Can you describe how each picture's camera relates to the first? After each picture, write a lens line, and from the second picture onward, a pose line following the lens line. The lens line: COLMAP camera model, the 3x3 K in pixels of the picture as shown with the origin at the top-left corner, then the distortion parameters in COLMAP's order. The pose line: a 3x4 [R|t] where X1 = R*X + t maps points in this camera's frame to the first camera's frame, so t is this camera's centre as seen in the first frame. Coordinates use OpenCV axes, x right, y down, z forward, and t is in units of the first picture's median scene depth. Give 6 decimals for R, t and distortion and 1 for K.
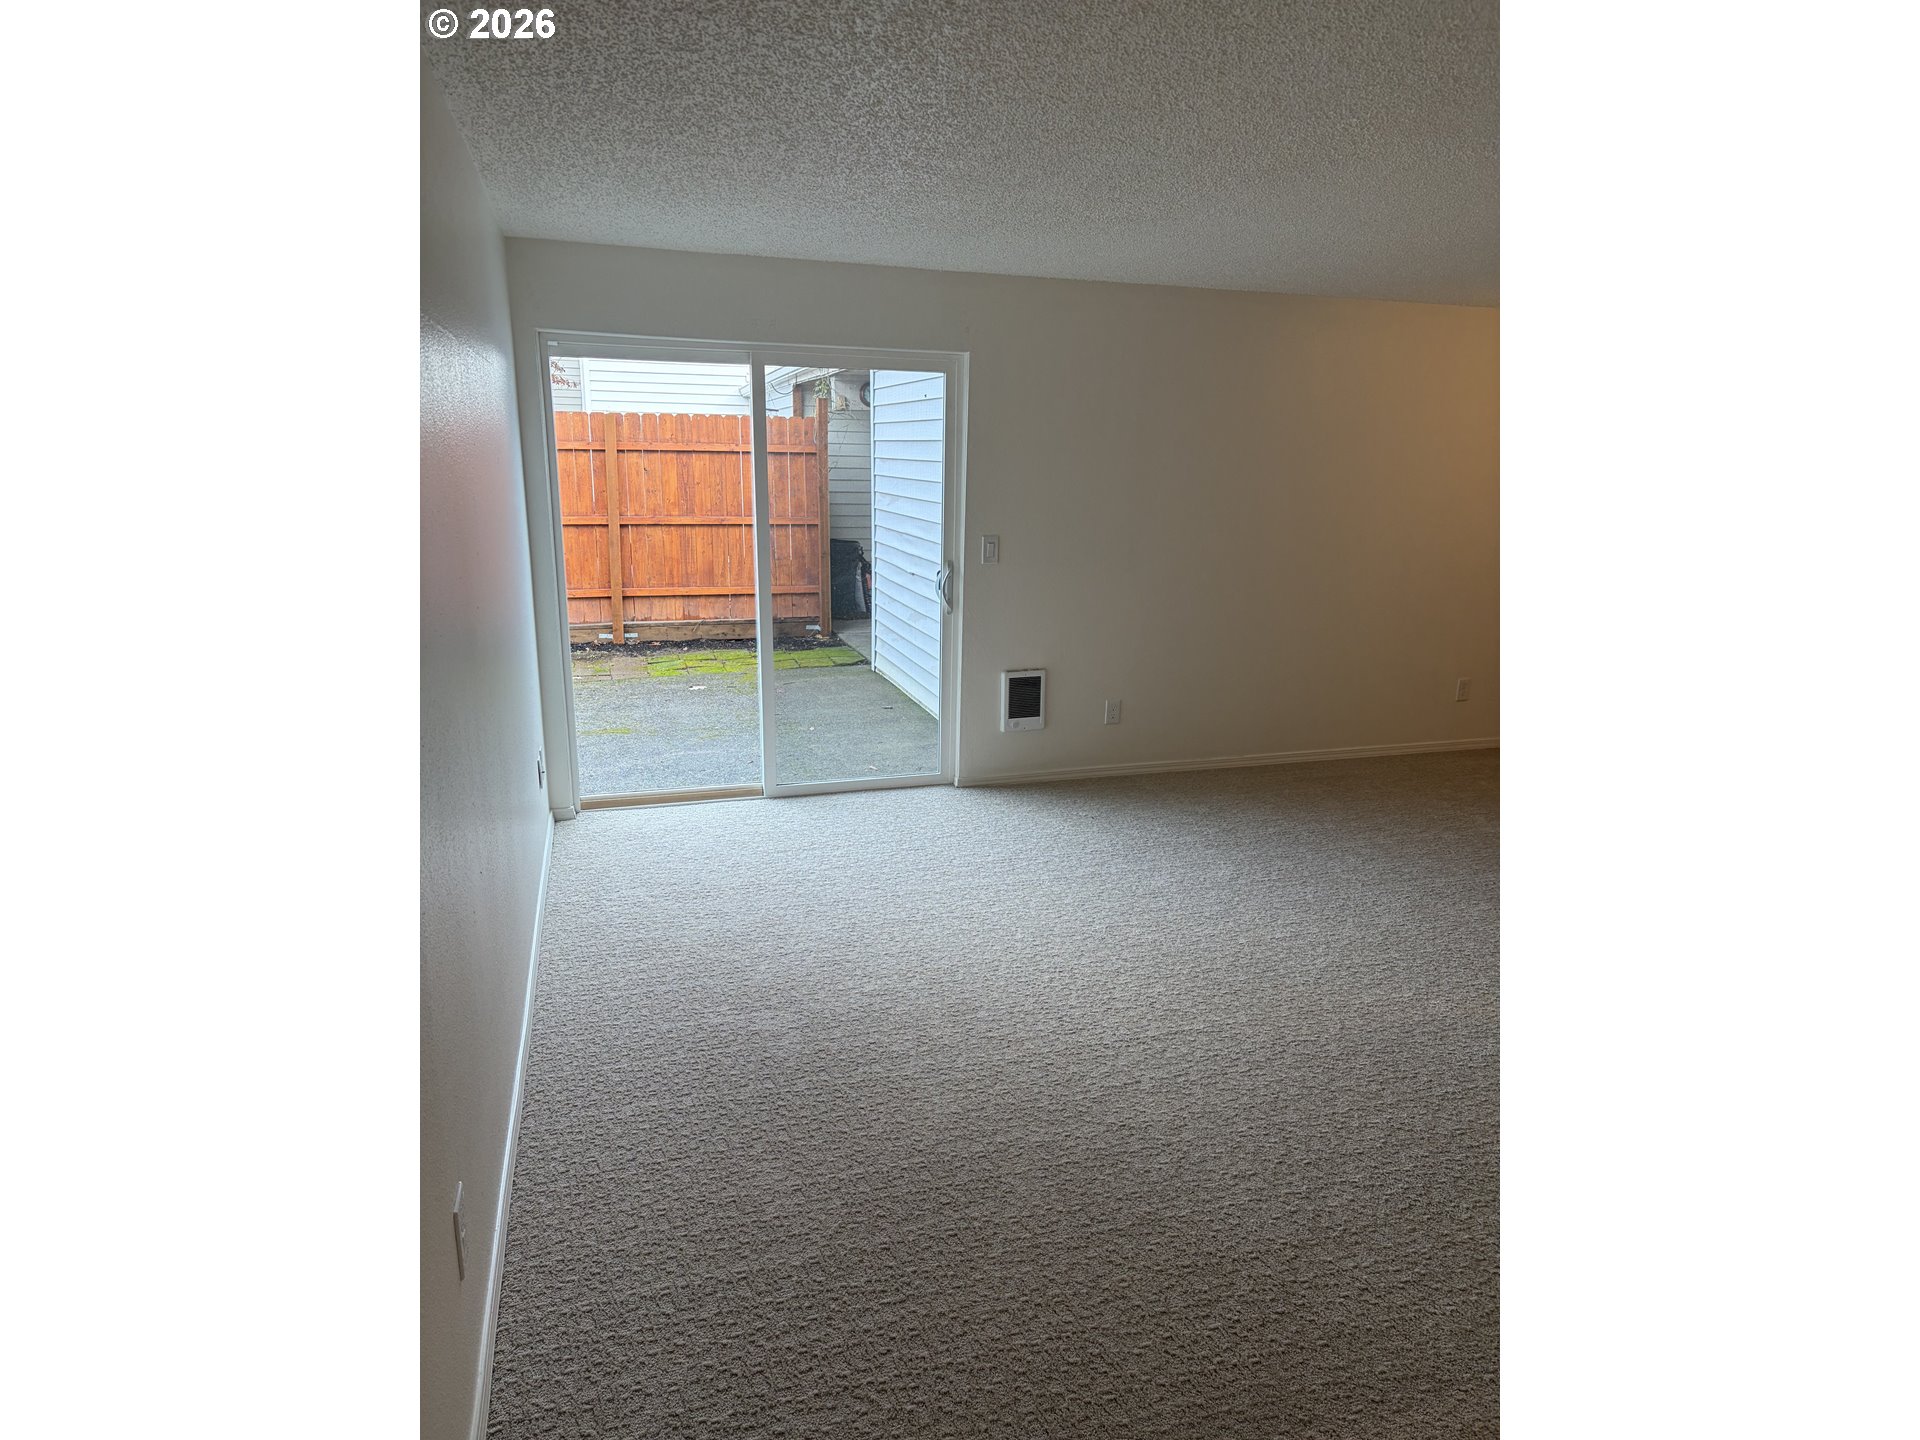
lens RADIAL K [[1067.6, 0, 957.9], [0, 1067.6, 715.9], [0, 0, 1]] dist [0.054946, -0.099089]
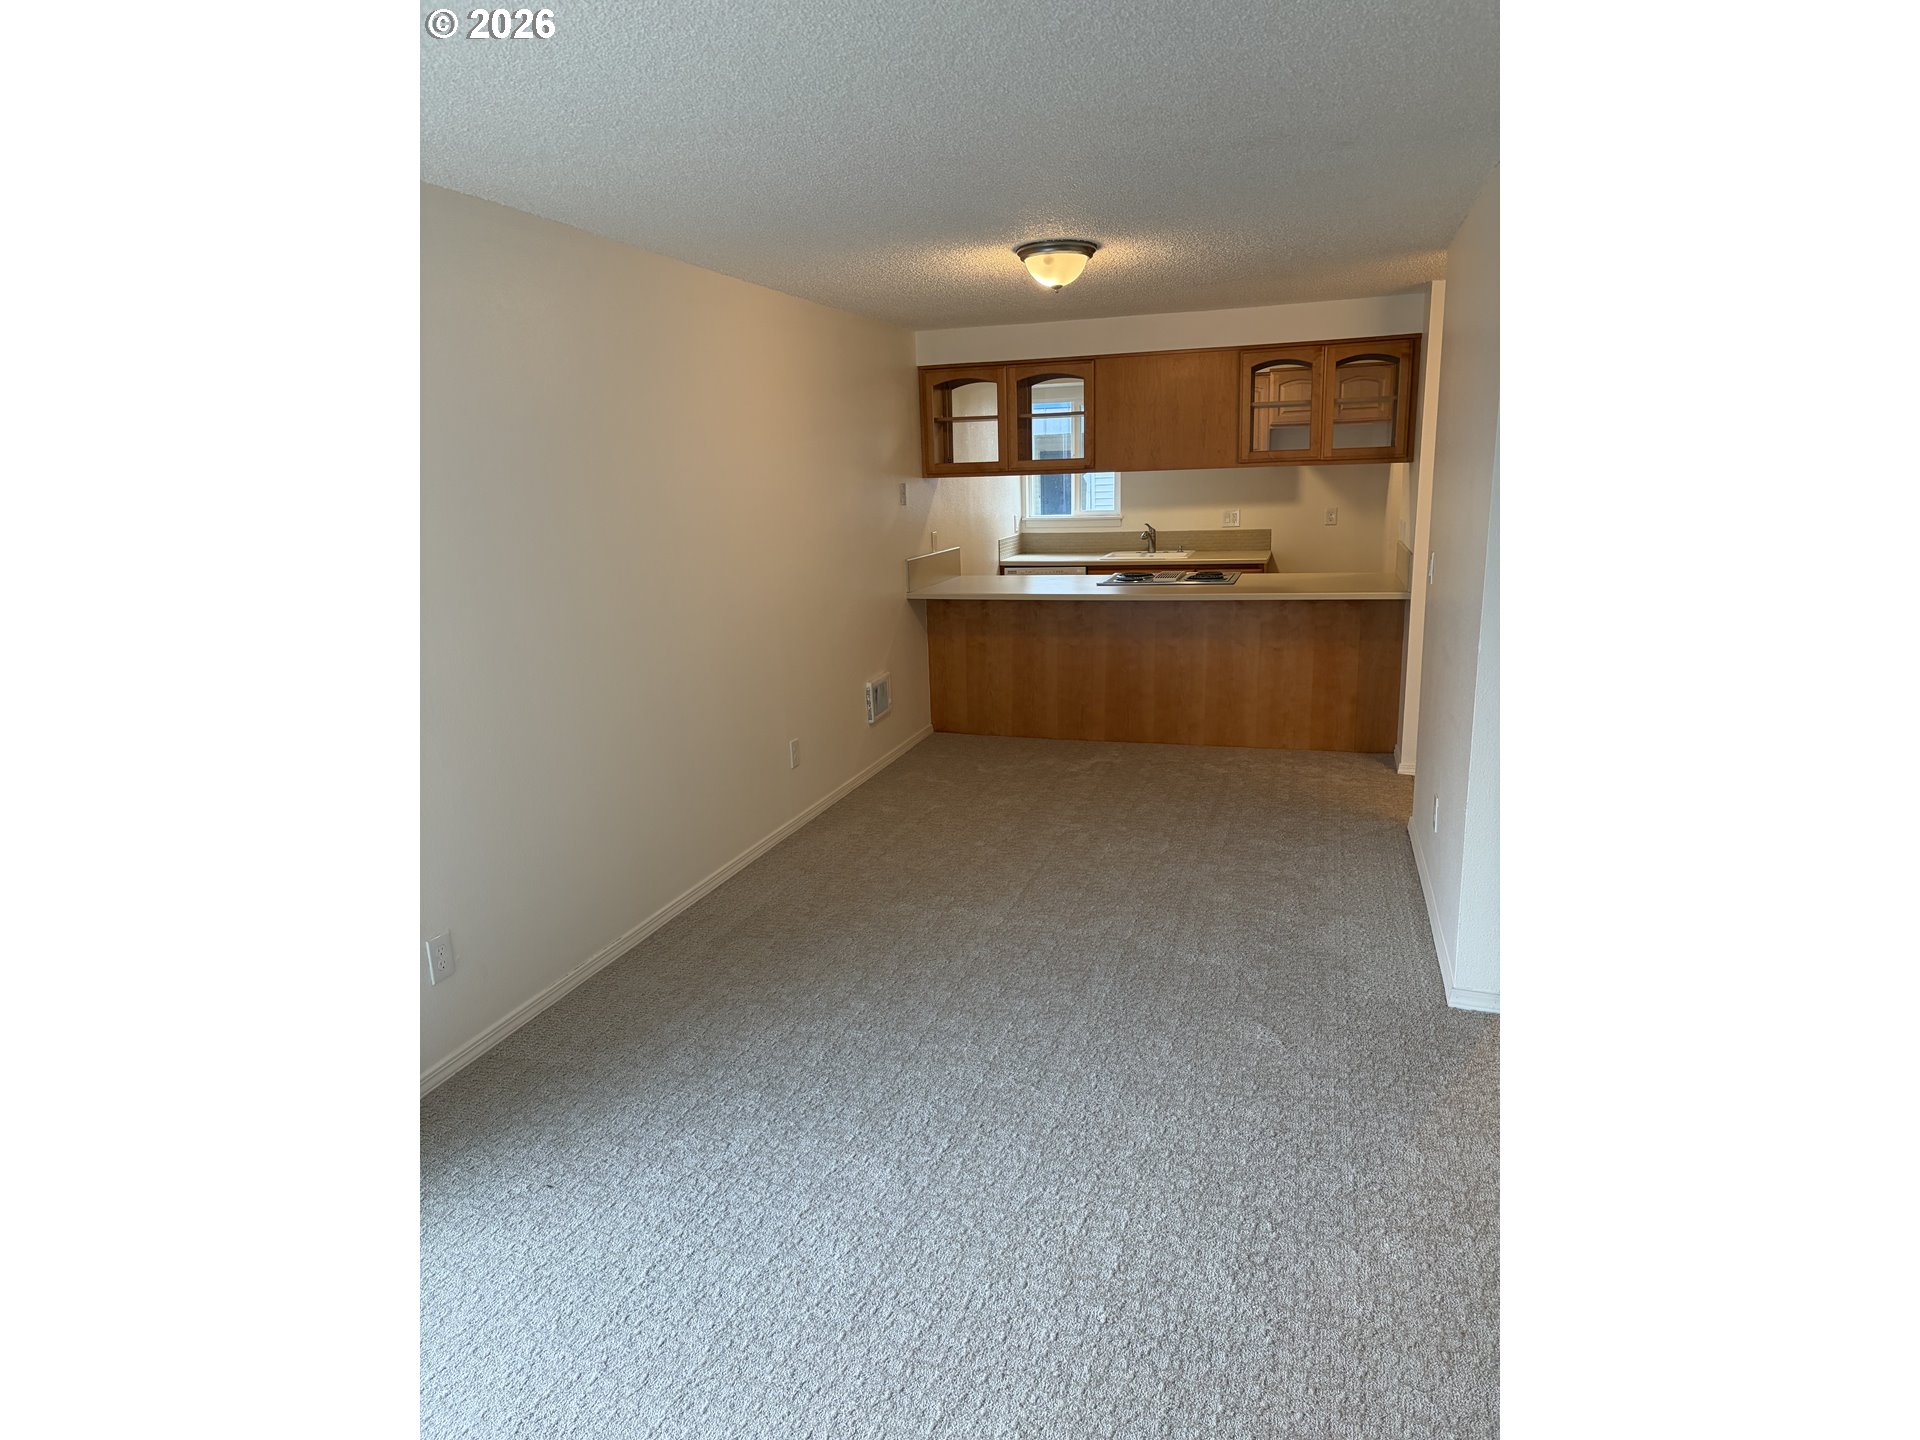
lens RADIAL K [[1067.6, 0, 957.9], [0, 1067.6, 715.9], [0, 0, 1]] dist [0.054946, -0.099089]
pose [[0.573794, -0.213366, 0.790718, -0.106487], [0.233054, 0.968092, 0.092109, -0.110071], [-0.785141, 0.131428, 0.605211, 0.455402]]
